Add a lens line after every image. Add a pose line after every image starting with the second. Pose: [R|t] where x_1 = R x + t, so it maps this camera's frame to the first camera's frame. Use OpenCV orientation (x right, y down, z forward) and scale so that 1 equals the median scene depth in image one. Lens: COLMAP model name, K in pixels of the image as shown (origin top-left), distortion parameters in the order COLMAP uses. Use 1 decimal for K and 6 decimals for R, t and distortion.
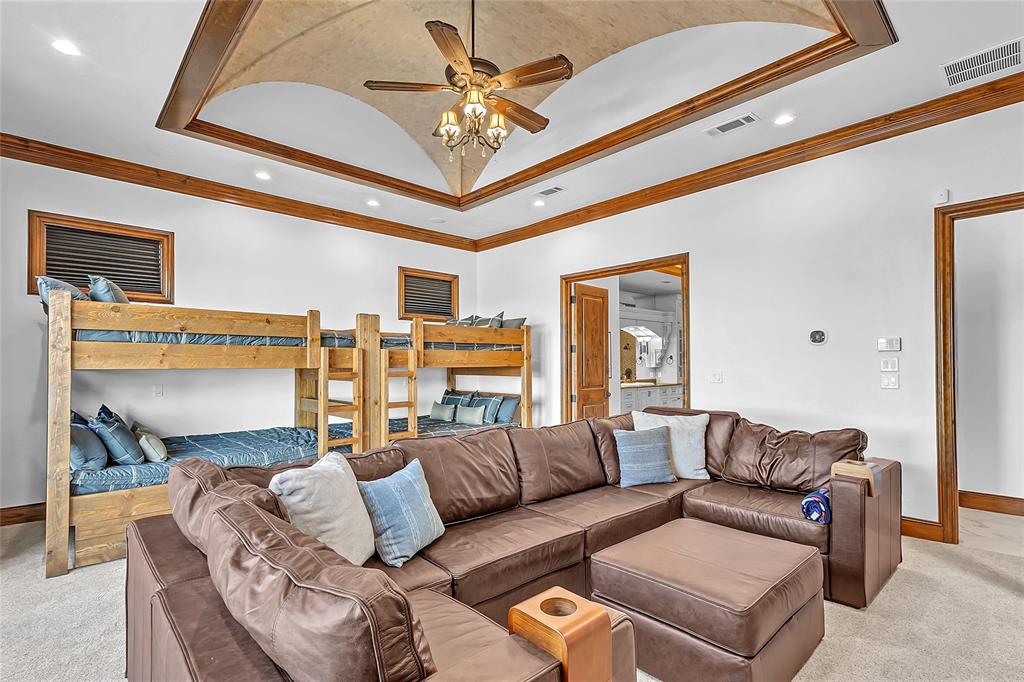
lens RADIAL K [[488.9, 0, 512.9], [0, 488.9, 345.6], [0, 0, 1]] dist [0.016436, 0.000135]
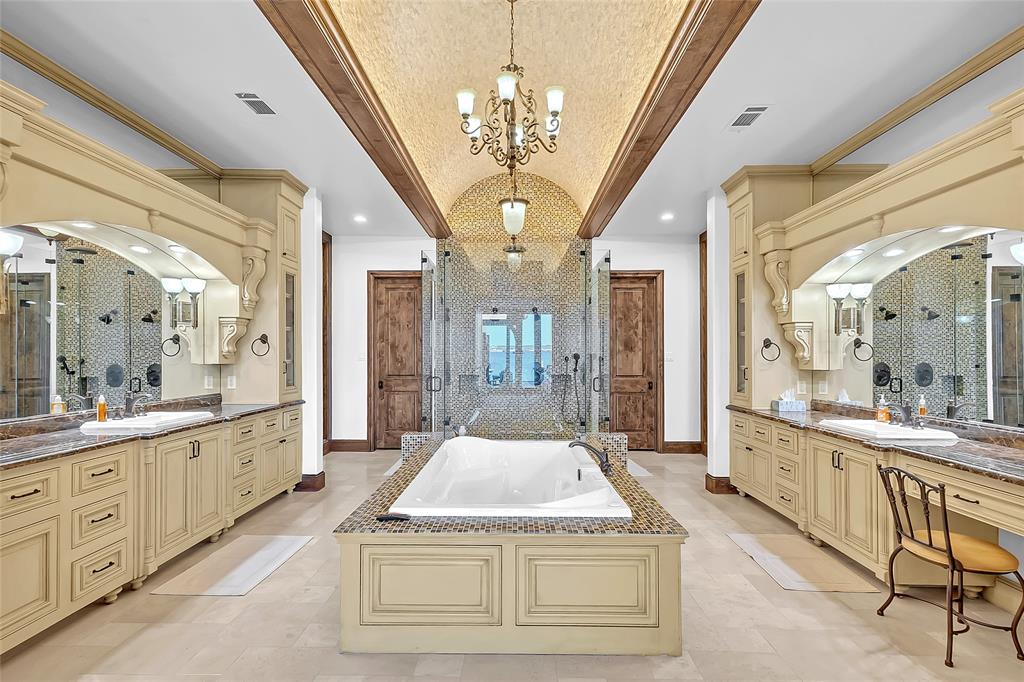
lens RADIAL K [[488.9, 0, 512.9], [0, 488.9, 345.6], [0, 0, 1]] dist [0.016436, 0.000135]
pose [[0.687645, 0.007622, 0.726007, 0.171624], [-0.019680, 0.999773, 0.008144, 0.022880], [-0.725781, -0.019888, 0.687639, 0.576179]]
